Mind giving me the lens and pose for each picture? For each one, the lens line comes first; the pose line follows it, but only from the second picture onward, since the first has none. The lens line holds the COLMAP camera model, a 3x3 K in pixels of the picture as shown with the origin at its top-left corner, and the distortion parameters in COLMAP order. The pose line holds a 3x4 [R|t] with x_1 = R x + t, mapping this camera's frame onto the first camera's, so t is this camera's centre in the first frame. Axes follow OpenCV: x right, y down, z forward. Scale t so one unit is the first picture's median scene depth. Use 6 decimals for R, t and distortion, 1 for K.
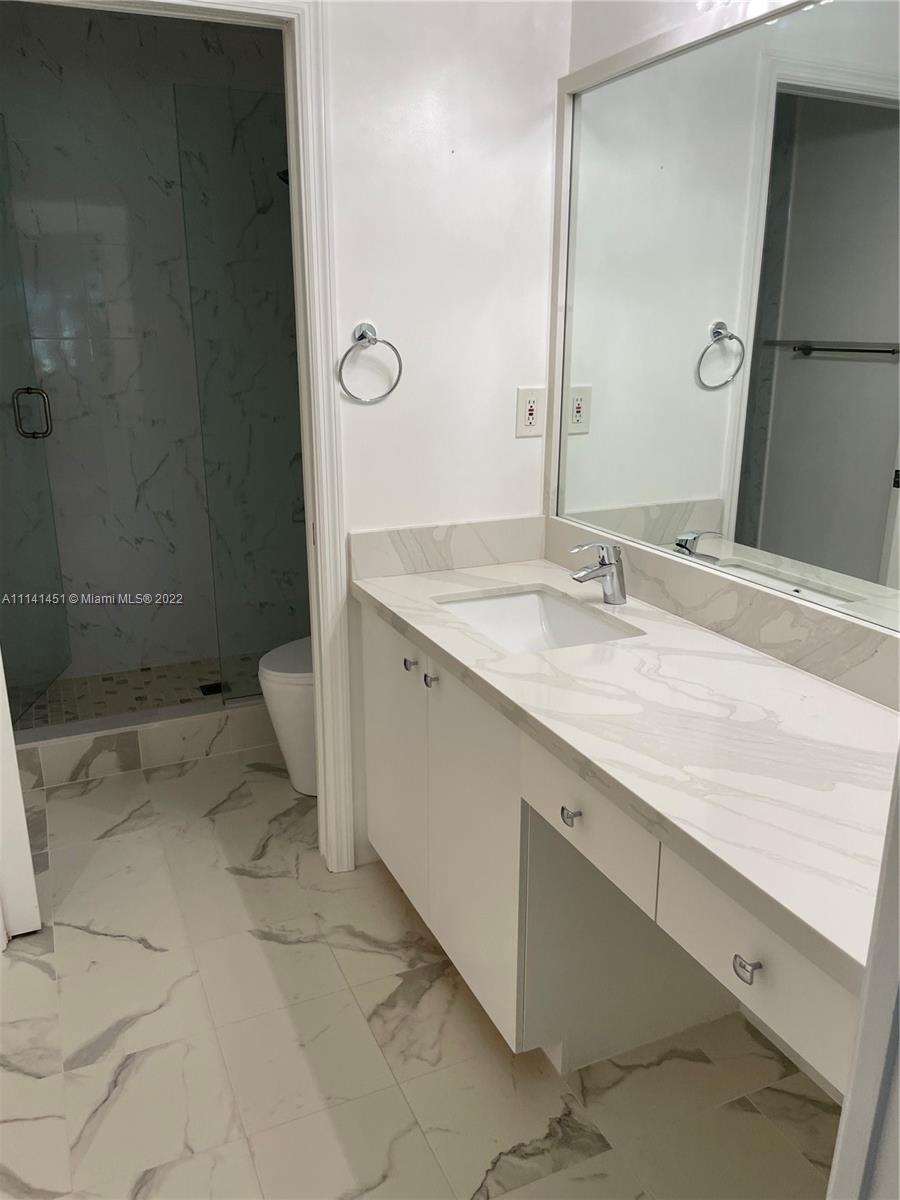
lens RADIAL K [[910.3, 0, 443.8], [0, 910.3, 612.9], [0, 0, 1]] dist [0.093921, -0.134279]
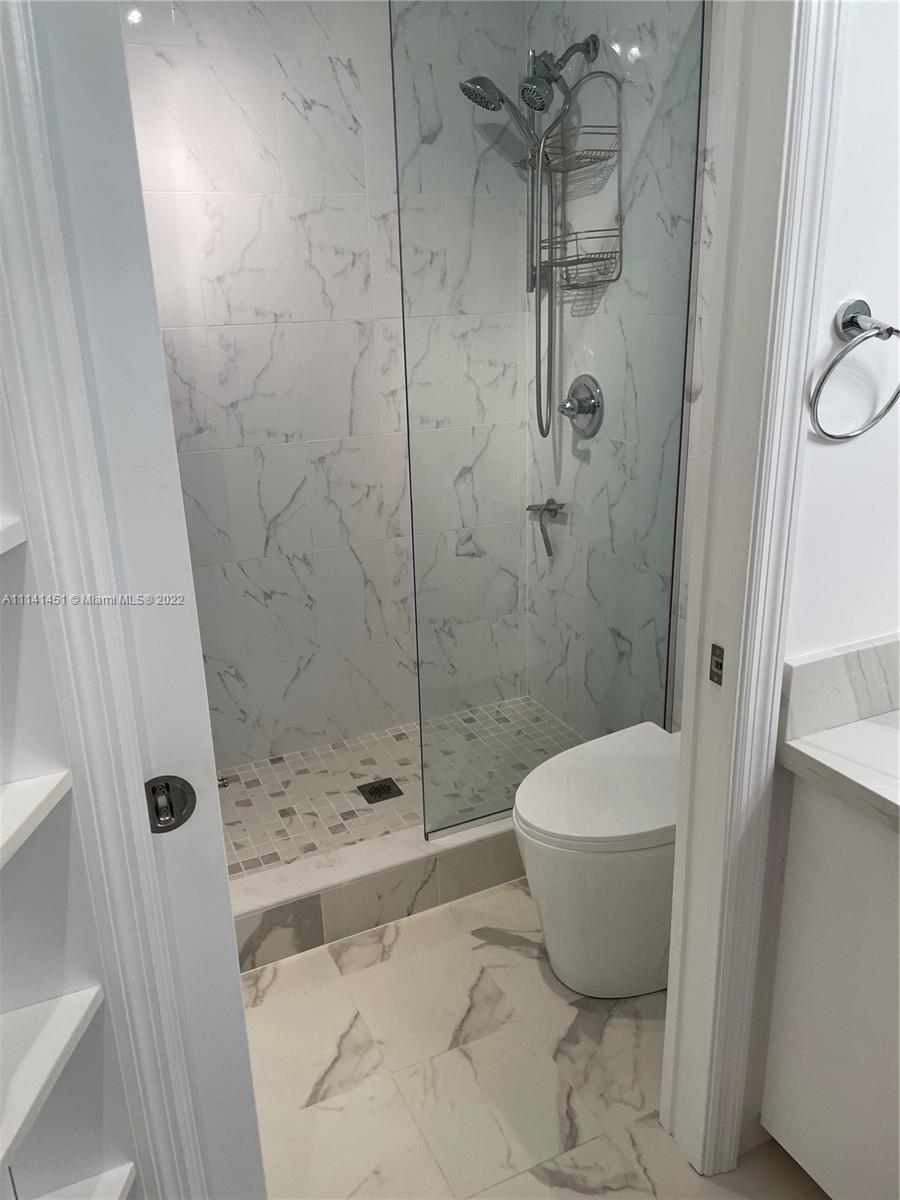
lens RADIAL K [[913.9, 0, 450.0], [0, 913.9, 600.0], [0, 0, 1]] dist [0.087542, -0.131694]
pose [[0.999339, -0.034611, 0.011152, -0.209670], [0.034281, 0.999004, 0.028562, -0.098767], [-0.012130, -0.028161, 0.999530, 0.274480]]
